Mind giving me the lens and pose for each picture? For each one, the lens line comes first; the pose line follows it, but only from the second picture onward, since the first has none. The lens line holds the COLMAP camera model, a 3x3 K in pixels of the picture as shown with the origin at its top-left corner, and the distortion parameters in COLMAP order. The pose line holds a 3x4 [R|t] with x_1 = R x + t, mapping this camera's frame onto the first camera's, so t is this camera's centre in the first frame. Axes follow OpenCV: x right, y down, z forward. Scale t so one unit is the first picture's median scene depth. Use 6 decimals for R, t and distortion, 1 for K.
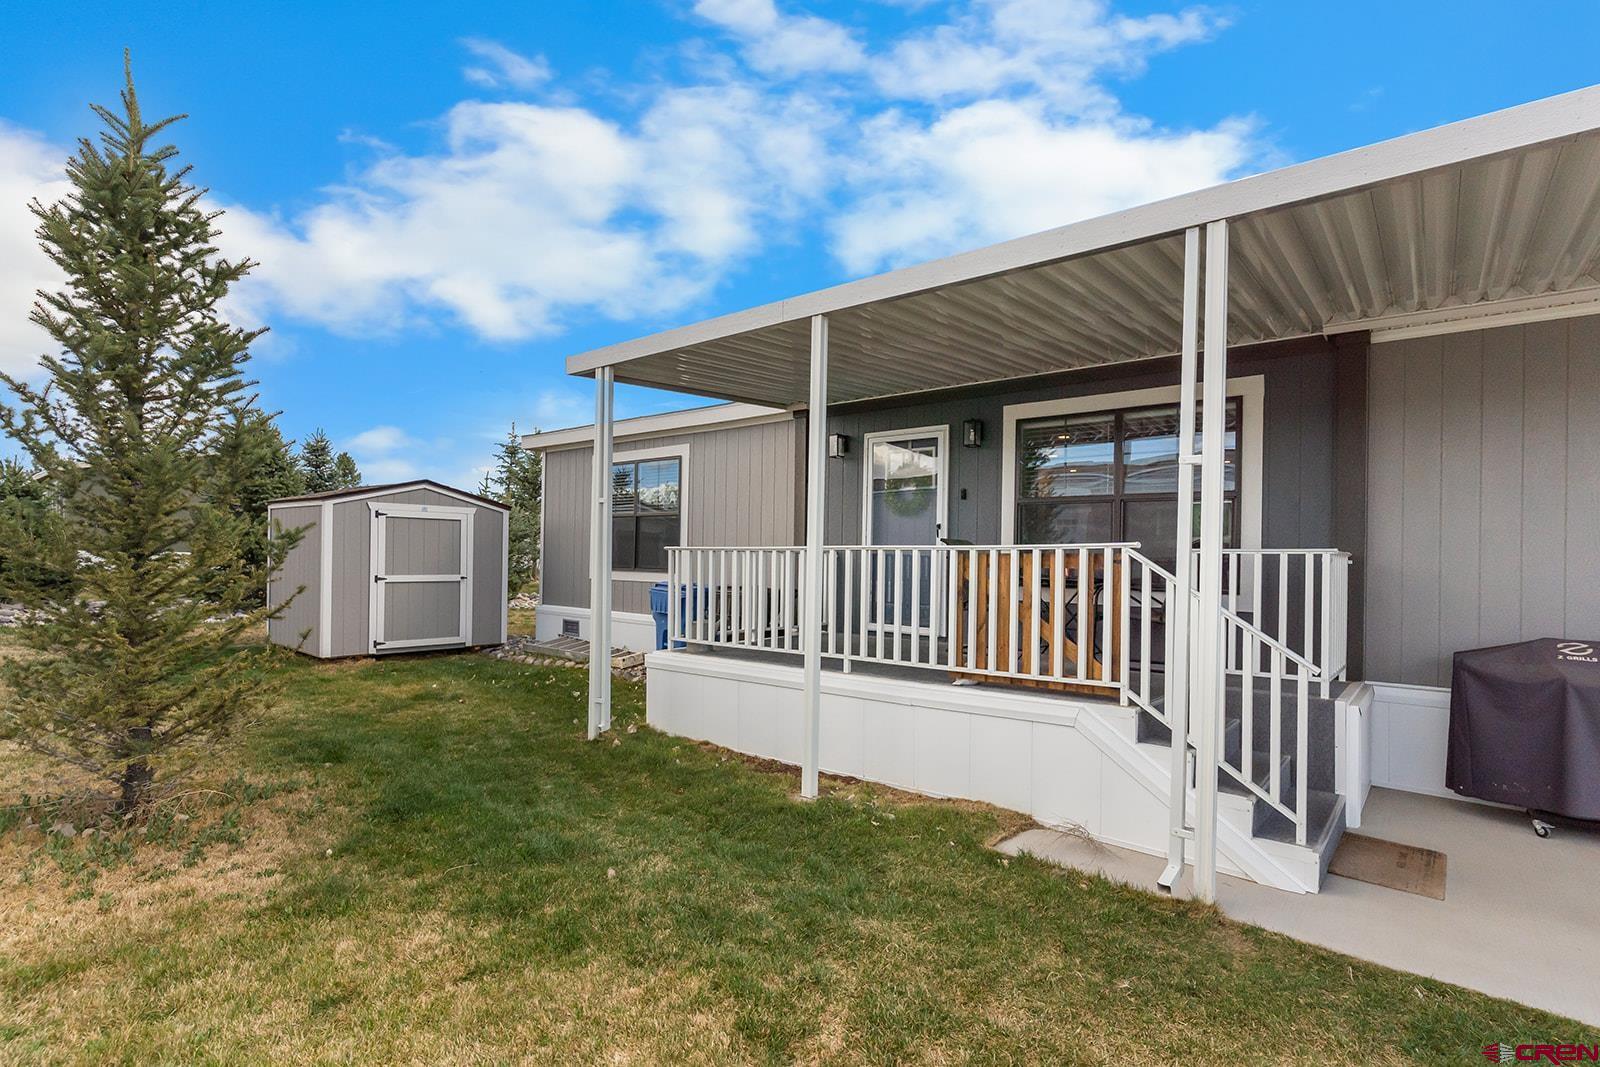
lens RADIAL K [[772.1, 0, 791.9], [0, 772.1, 536.6], [0, 0, 1]] dist [-0.000315, 0.000331]
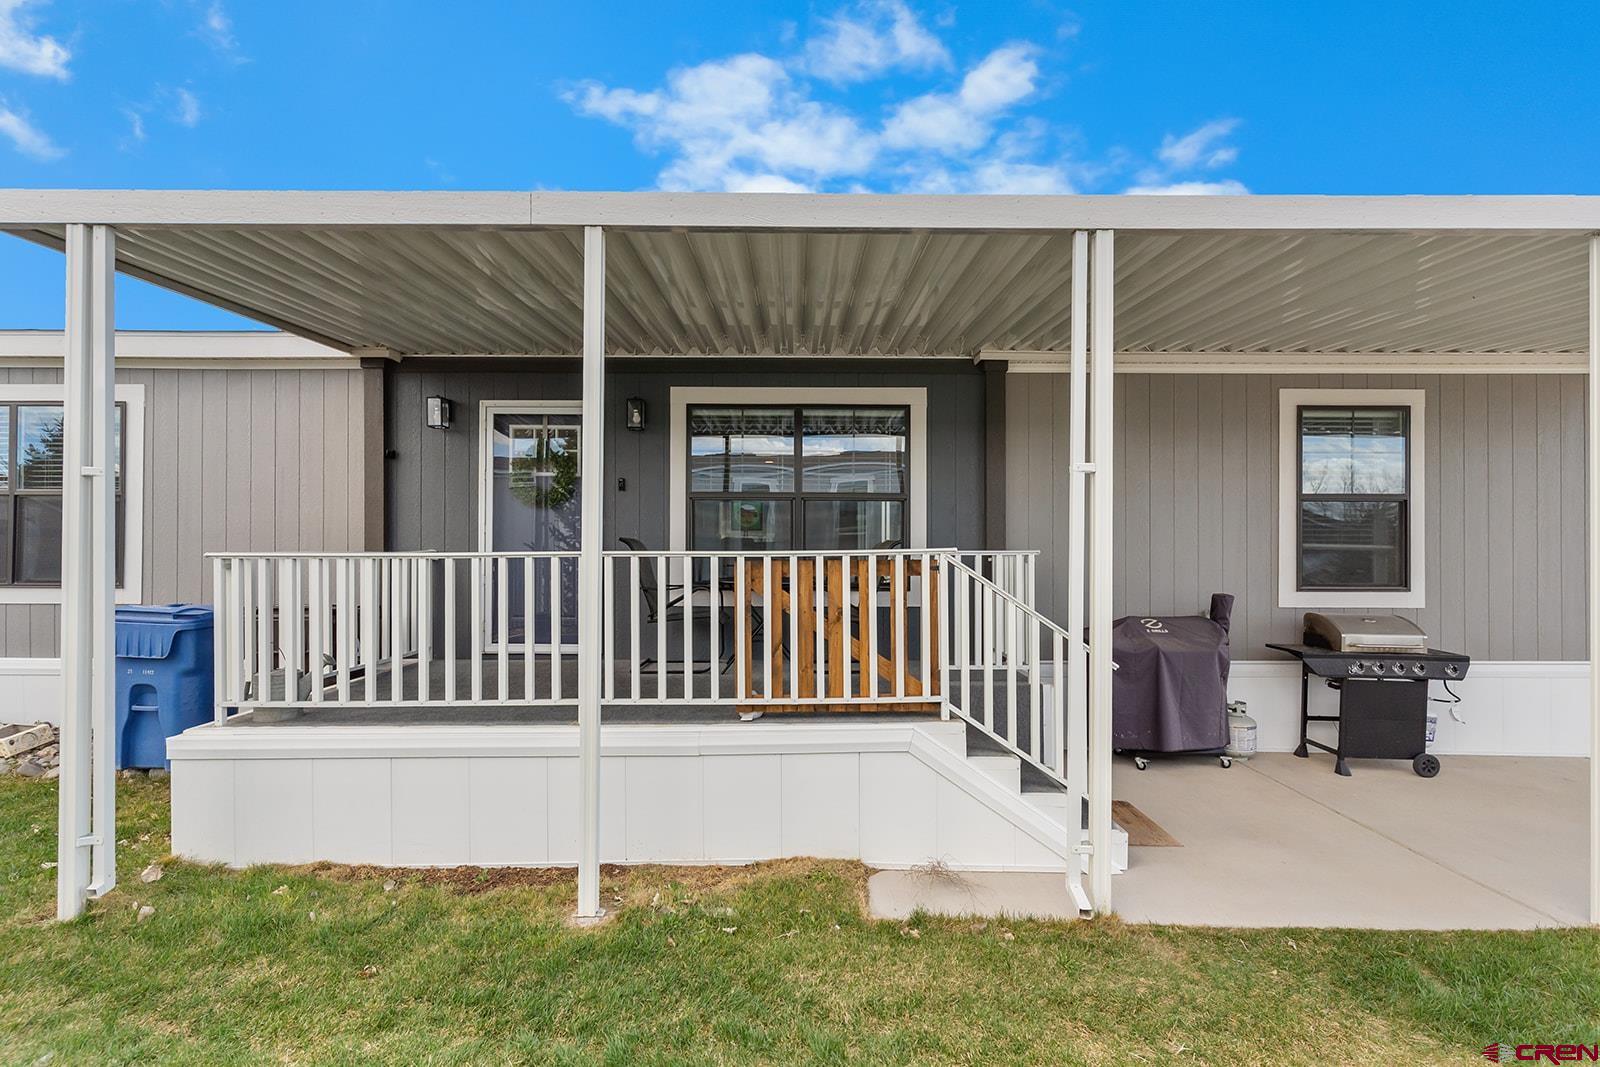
lens RADIAL K [[772.1, 0, 791.9], [0, 772.1, 536.6], [0, 0, 1]] dist [-0.000315, 0.000331]
pose [[0.763876, -0.002860, 0.645357, -0.281226], [-0.007318, 0.999888, 0.013092, -0.015307], [-0.645322, -0.014723, 0.763769, 0.344536]]
